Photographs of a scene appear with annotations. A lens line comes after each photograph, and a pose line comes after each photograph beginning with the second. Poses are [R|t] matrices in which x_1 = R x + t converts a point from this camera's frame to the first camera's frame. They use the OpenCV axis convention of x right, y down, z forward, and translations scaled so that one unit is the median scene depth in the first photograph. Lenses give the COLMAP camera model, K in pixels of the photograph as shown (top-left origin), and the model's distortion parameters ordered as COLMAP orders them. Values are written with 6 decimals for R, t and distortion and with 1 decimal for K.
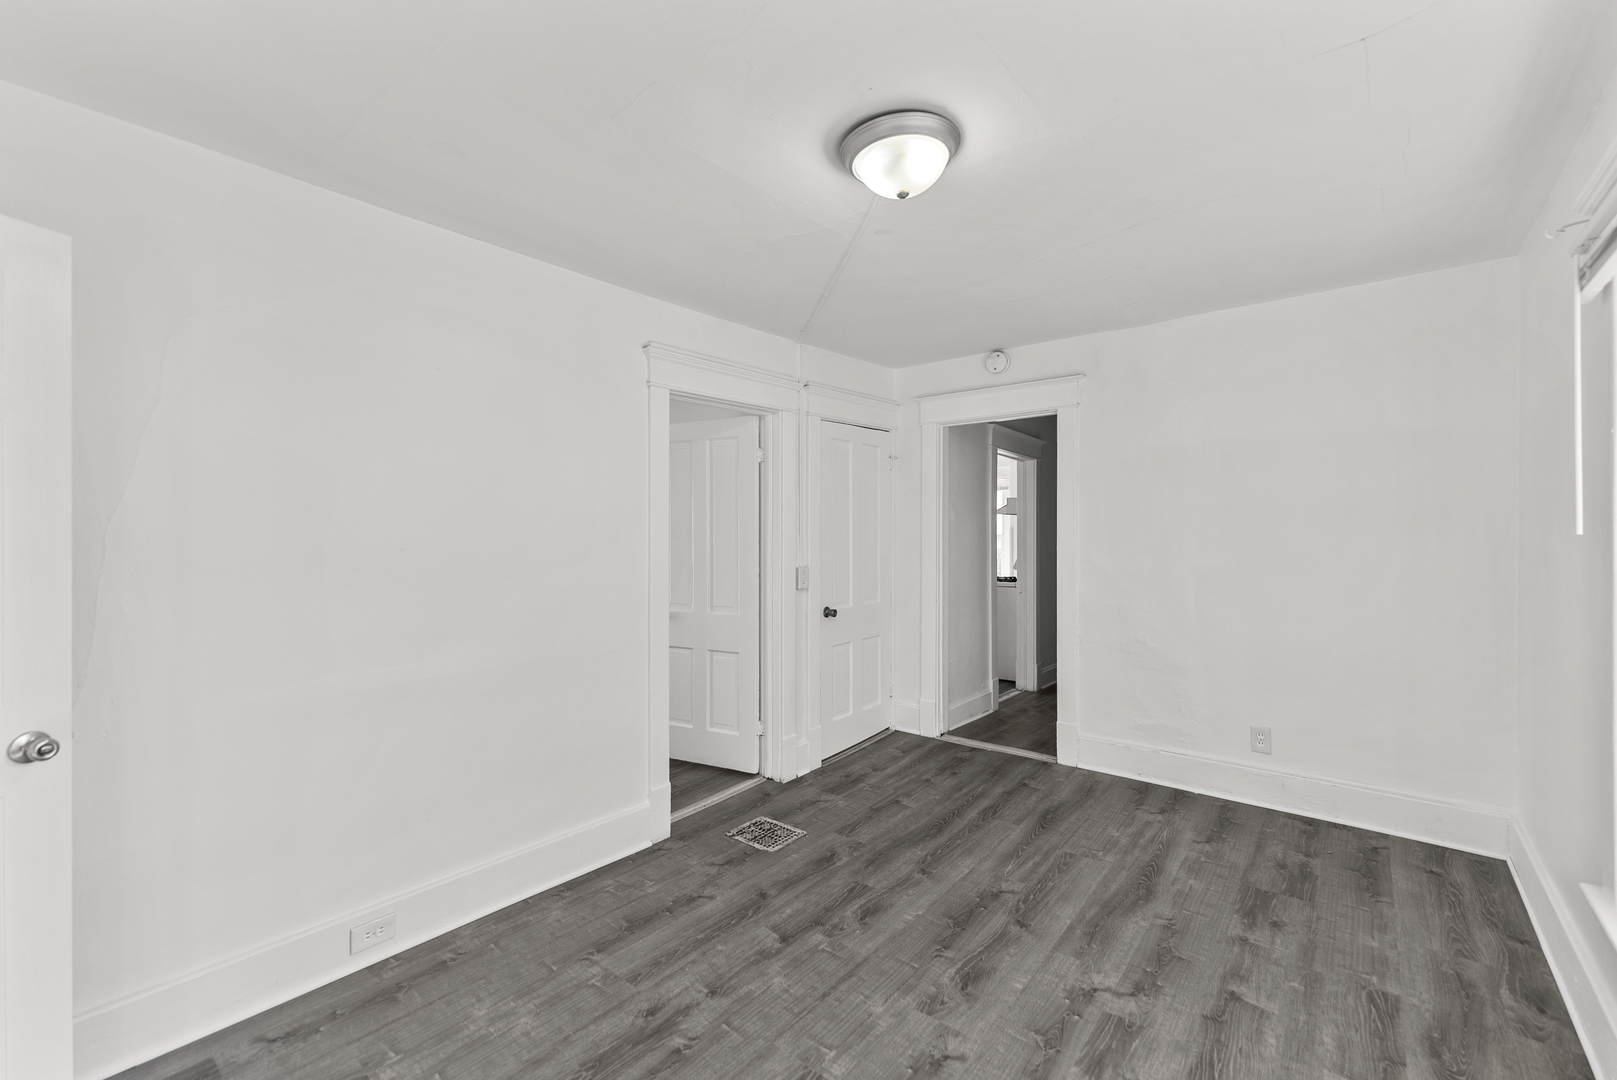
lens RADIAL K [[656.3, 0, 812.0], [0, 656.3, 531.6], [0, 0, 1]] dist [0.001479, -0.000187]
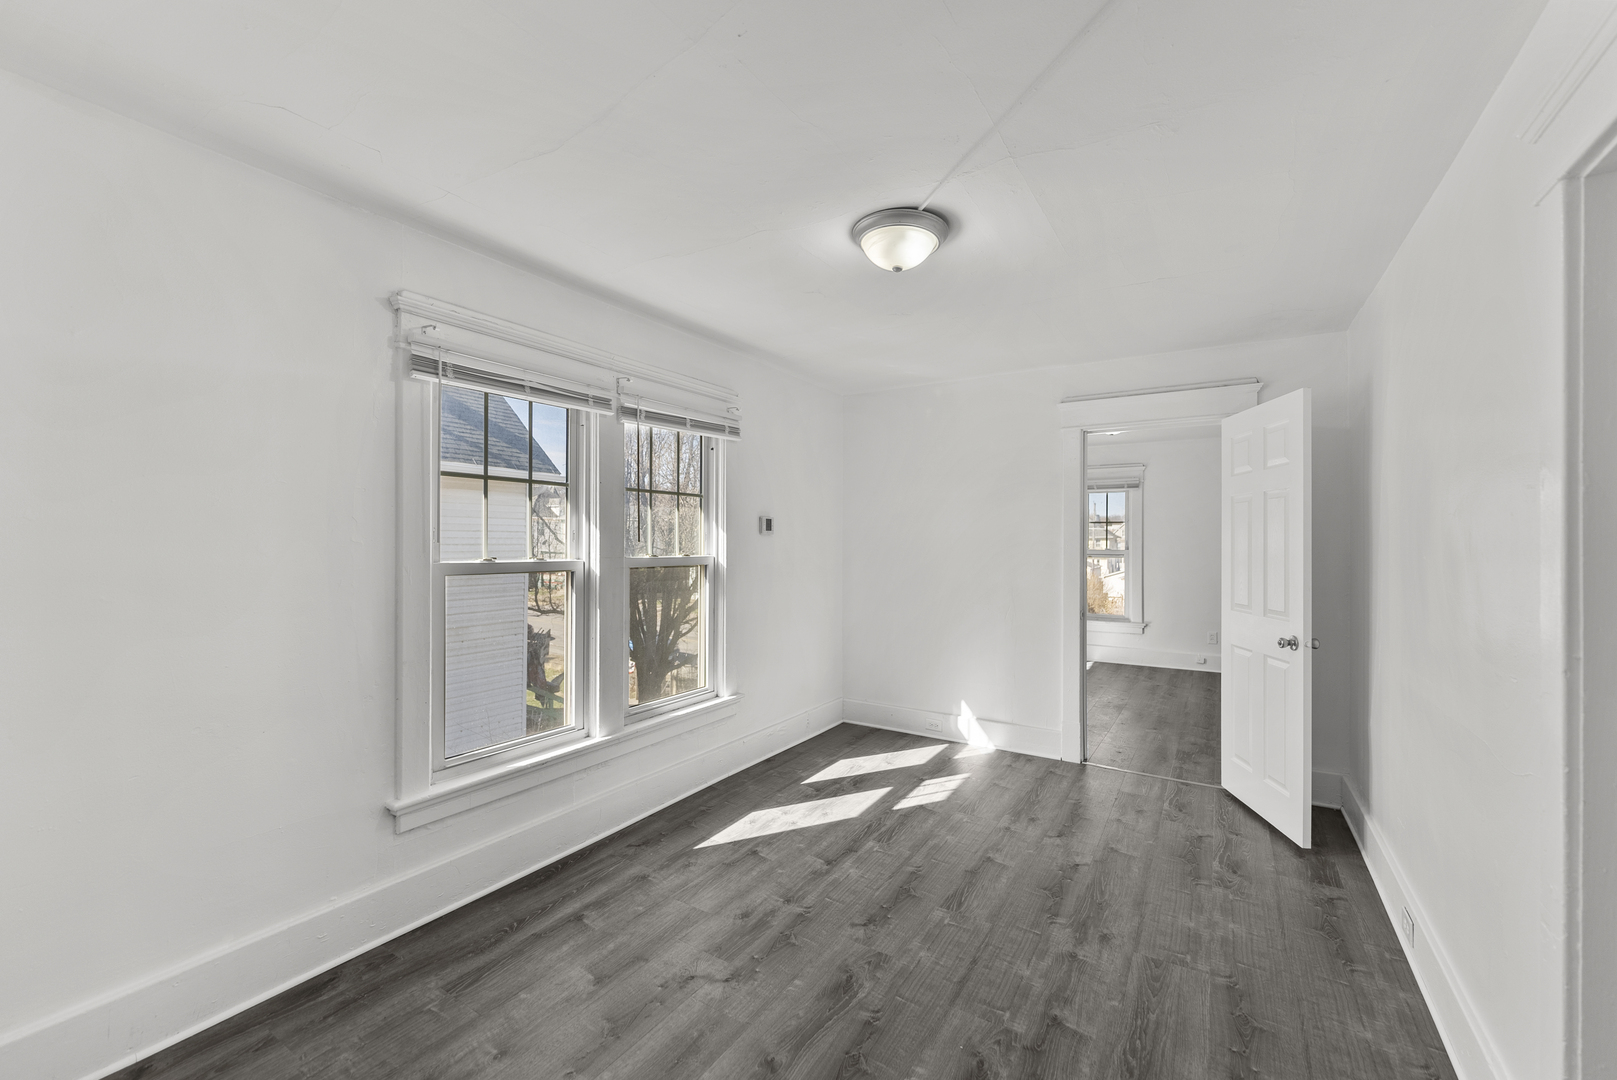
lens RADIAL K [[656.3, 0, 805.0], [0, 656.3, 537.0], [0, 0, 1]] dist [0.001479, -0.000187]
pose [[-0.991244, 0.000580, -0.132039, 0.427702], [0.000539, 1.000000, 0.000347, -0.004619], [0.132039, 0.000273, -0.991244, 1.971336]]
